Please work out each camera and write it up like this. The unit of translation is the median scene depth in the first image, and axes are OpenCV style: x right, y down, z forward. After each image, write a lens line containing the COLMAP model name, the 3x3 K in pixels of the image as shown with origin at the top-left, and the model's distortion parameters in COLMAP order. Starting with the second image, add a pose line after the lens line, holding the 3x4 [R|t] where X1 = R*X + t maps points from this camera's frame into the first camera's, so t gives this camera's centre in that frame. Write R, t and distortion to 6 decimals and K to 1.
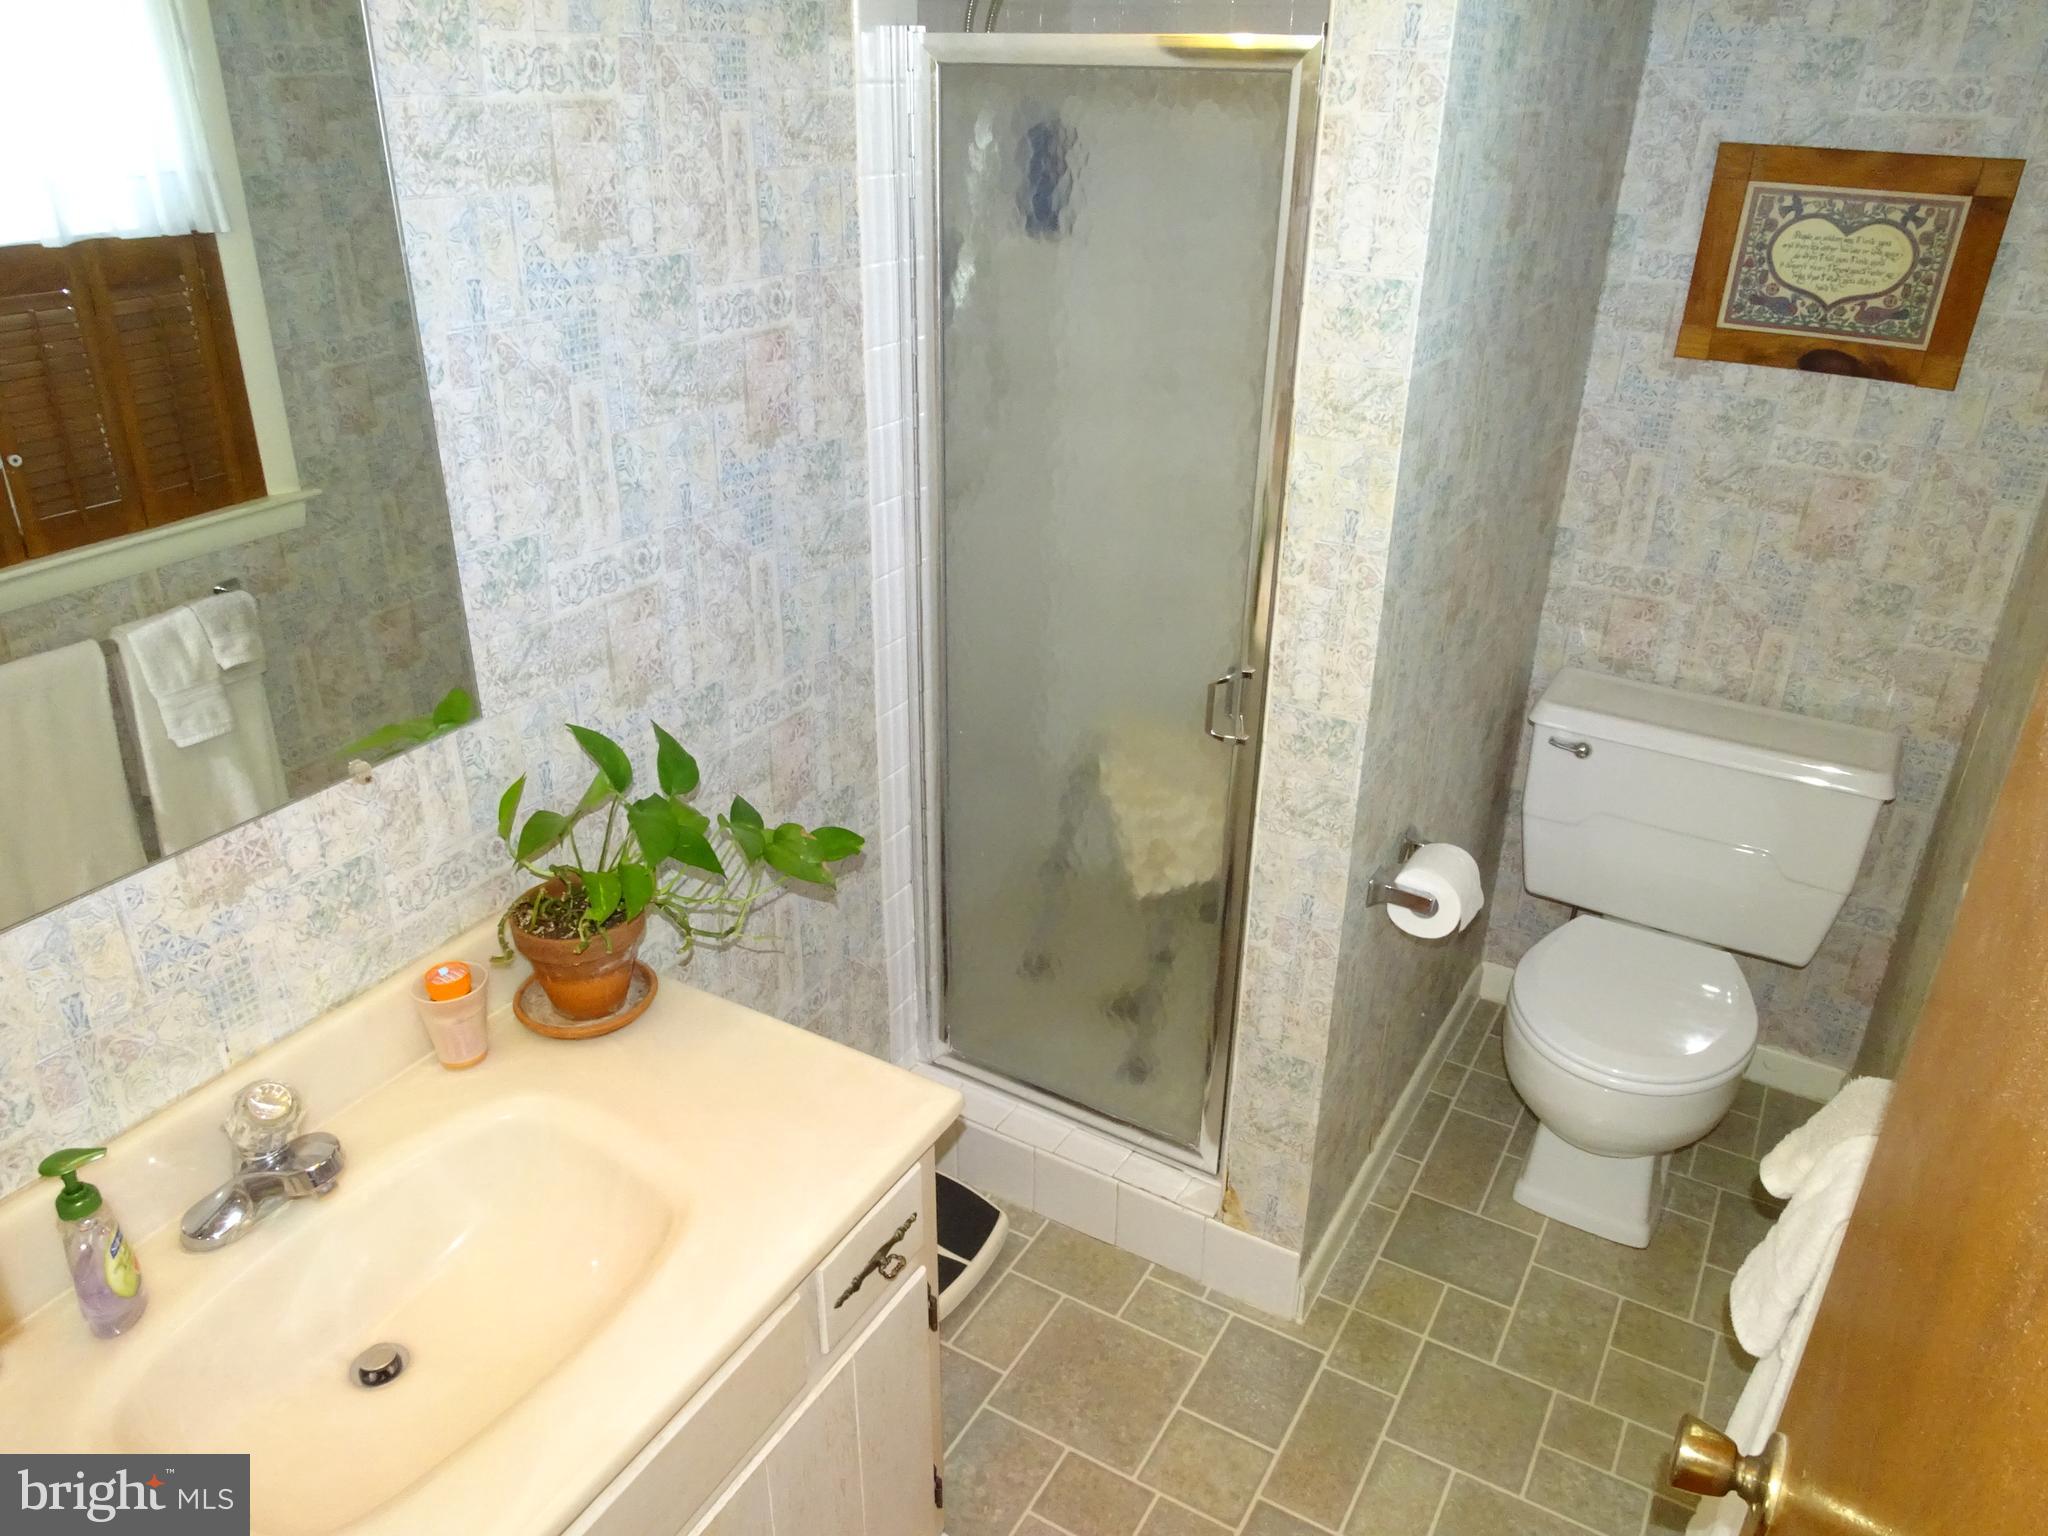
lens RADIAL K [[1442.8, 0, 1024.0], [0, 1442.8, 768.0], [0, 0, 1]] dist [-0.001334, -0.020313]
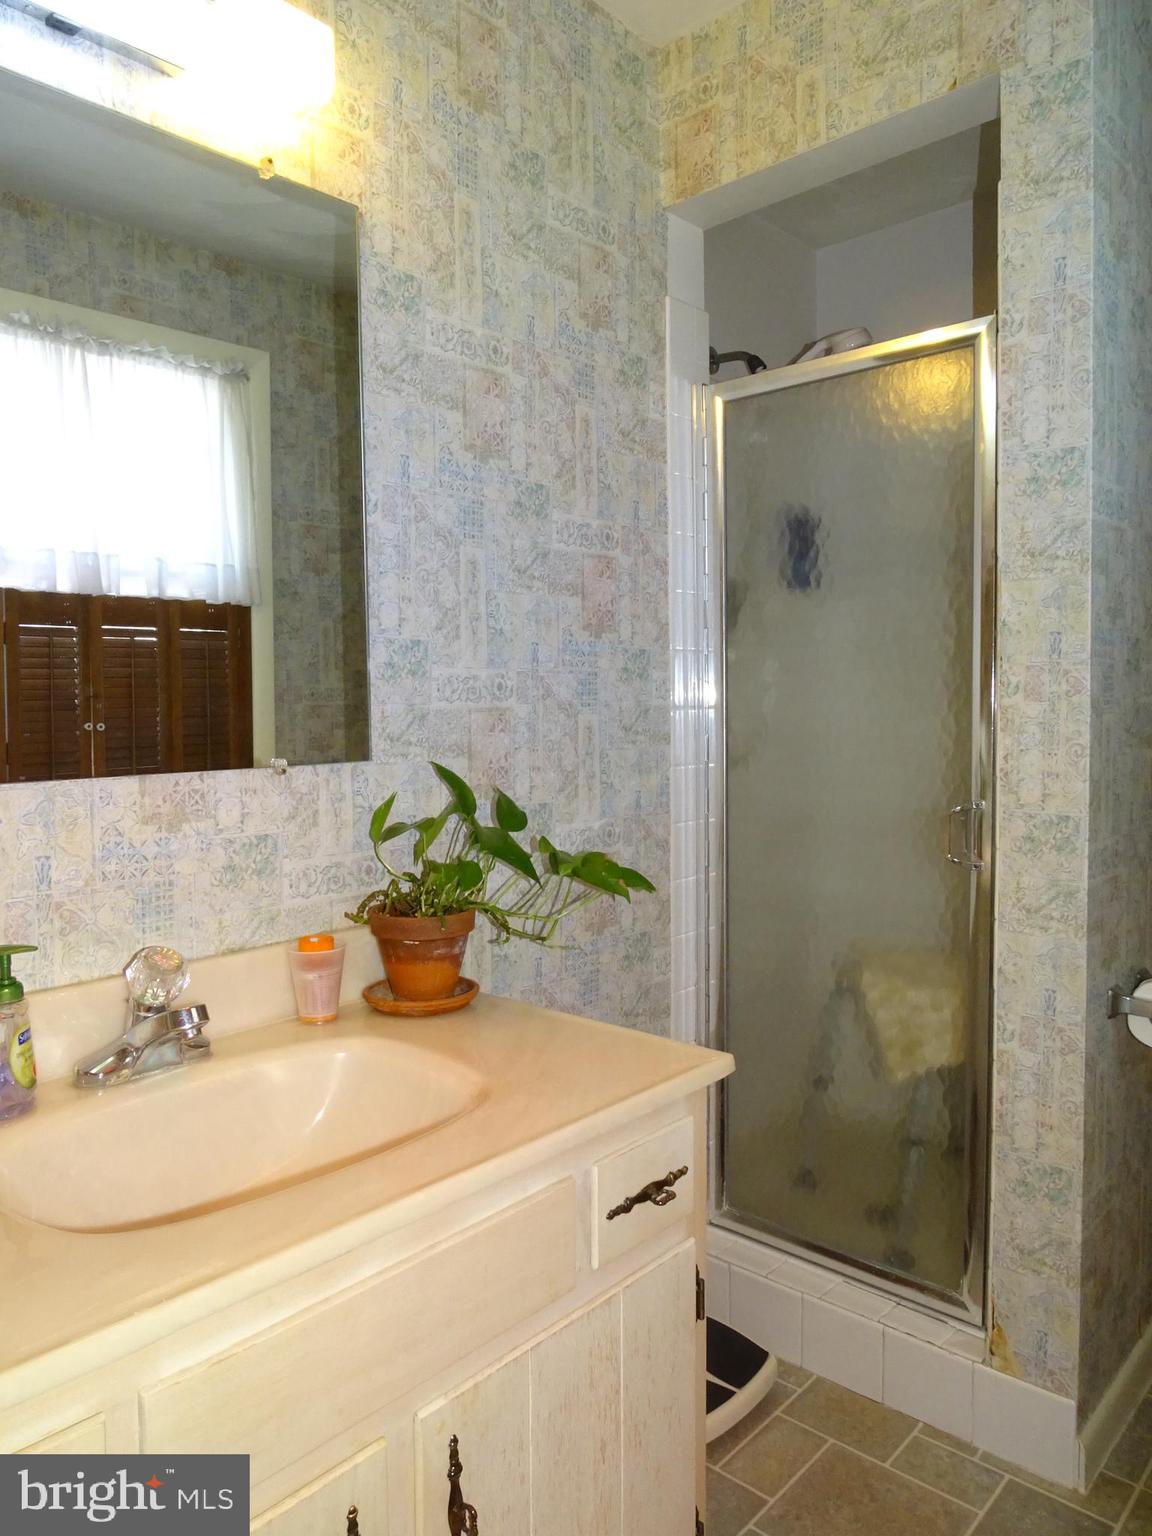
lens RADIAL K [[1064.8, 0, 576.0], [0, 1064.8, 768.0], [0, 0, 1]] dist [-0.022613, -0.007147]
pose [[0.981342, -0.014277, -0.191739, -0.003491], [-0.059538, 0.925656, -0.373651, 0.211452], [0.182819, 0.378096, 0.907535, 0.099384]]
